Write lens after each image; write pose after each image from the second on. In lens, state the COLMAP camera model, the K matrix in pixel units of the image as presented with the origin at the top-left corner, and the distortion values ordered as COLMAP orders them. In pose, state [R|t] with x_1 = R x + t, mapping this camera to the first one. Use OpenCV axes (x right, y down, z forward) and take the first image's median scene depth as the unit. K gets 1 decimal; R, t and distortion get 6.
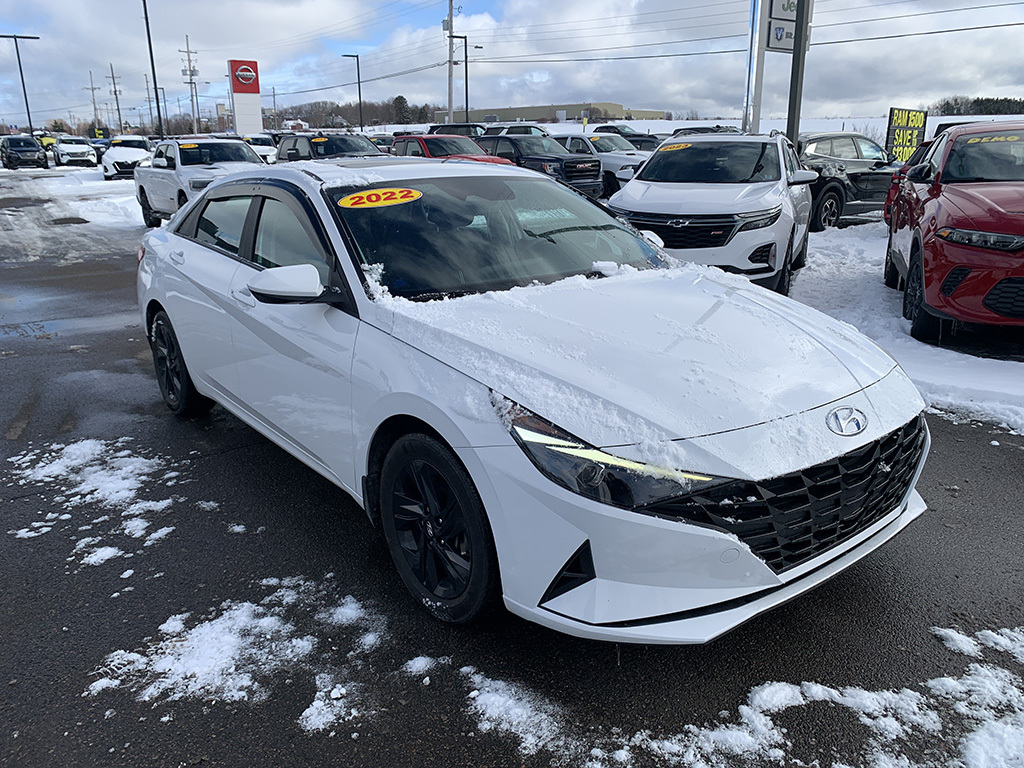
lens RADIAL K [[778.0, 0, 498.1], [0, 778.0, 371.3], [0, 0, 1]] dist [0.014213, -0.011394]
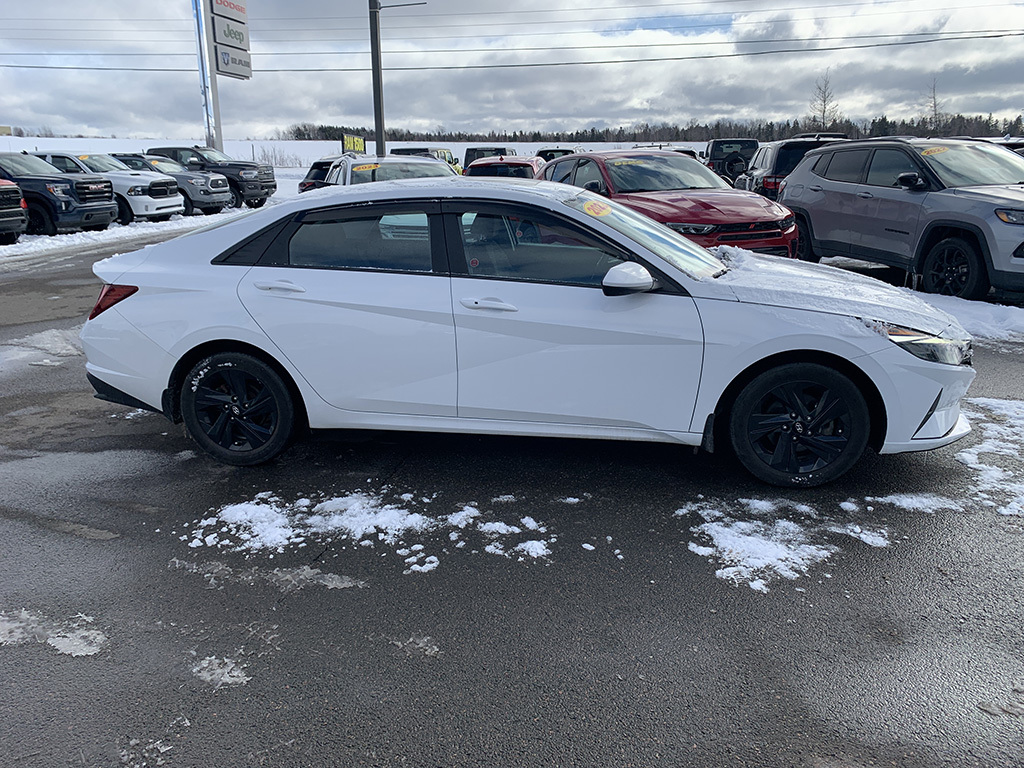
lens RADIAL K [[778.0, 0, 494.7], [0, 778.0, 375.7], [0, 0, 1]] dist [0.014213, -0.011394]
pose [[0.739003, -0.172395, 0.651271, -0.167483], [0.184871, 0.981489, 0.050031, -0.008172], [-0.647840, 0.083428, 0.757194, 0.029933]]
